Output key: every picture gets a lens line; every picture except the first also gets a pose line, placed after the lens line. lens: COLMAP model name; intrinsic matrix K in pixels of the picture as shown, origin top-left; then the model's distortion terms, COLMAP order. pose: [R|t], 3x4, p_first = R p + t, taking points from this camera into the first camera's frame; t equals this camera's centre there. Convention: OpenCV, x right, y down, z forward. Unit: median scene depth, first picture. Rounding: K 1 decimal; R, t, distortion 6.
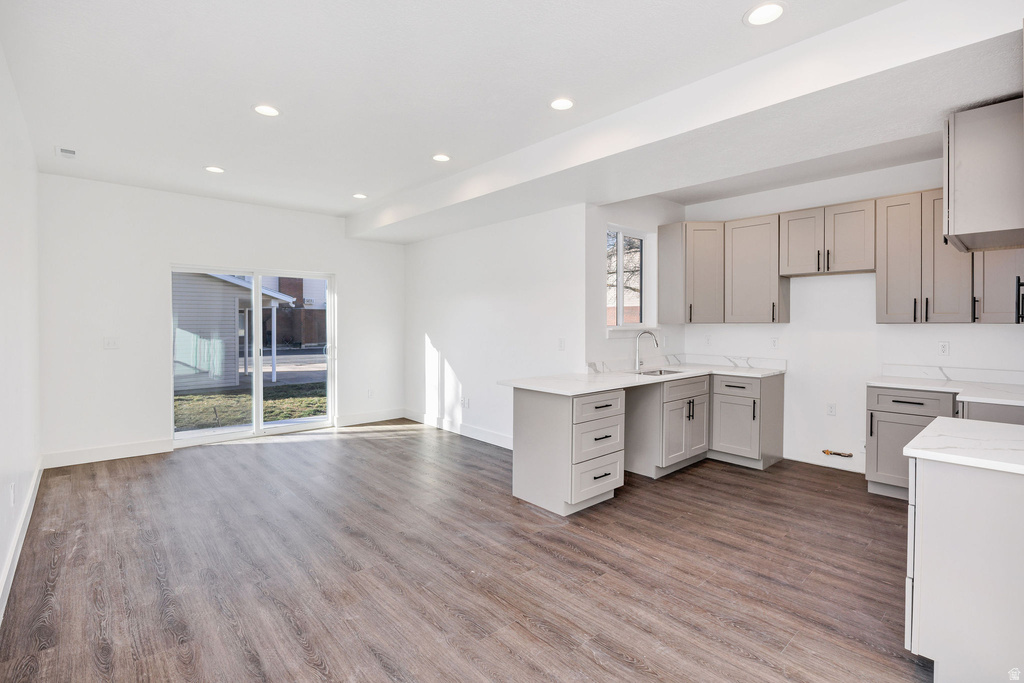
lens RADIAL K [[477.6, 0, 502.0], [0, 477.6, 325.2], [0, 0, 1]] dist [-0.003035, -0.000371]
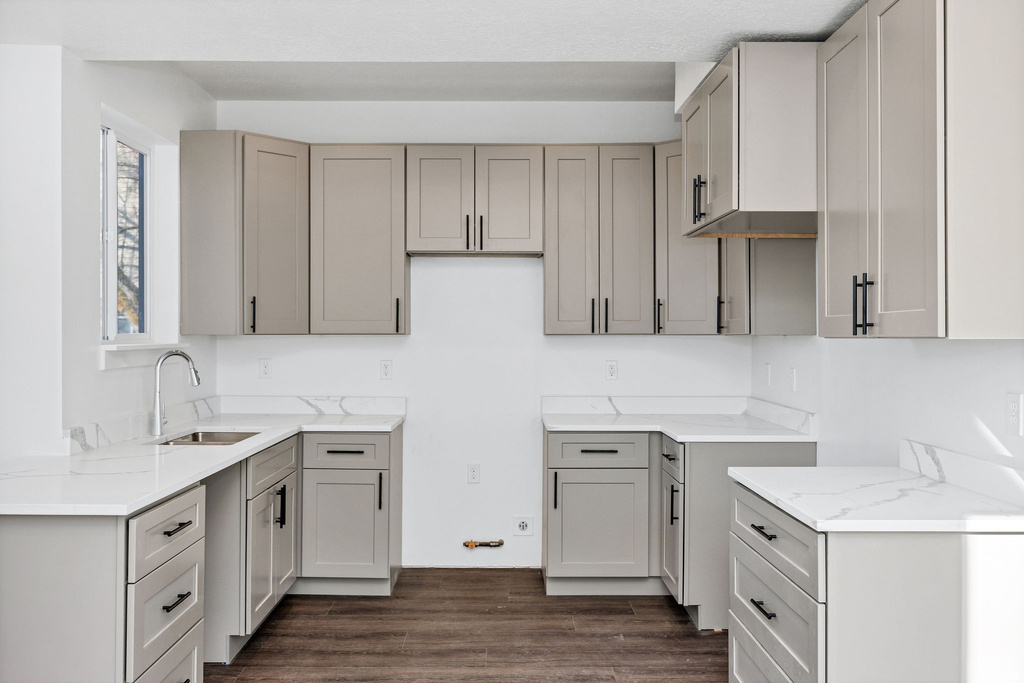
lens RADIAL K [[903.6, 0, 509.8], [0, 903.6, 337.3], [0, 0, 1]] dist [0.017960, -0.001808]
pose [[0.668135, -0.001289, 0.744039, -0.172384], [0.002196, 0.999998, -0.000240, -0.000784], [-0.744037, 0.001794, 0.668136, 0.203485]]
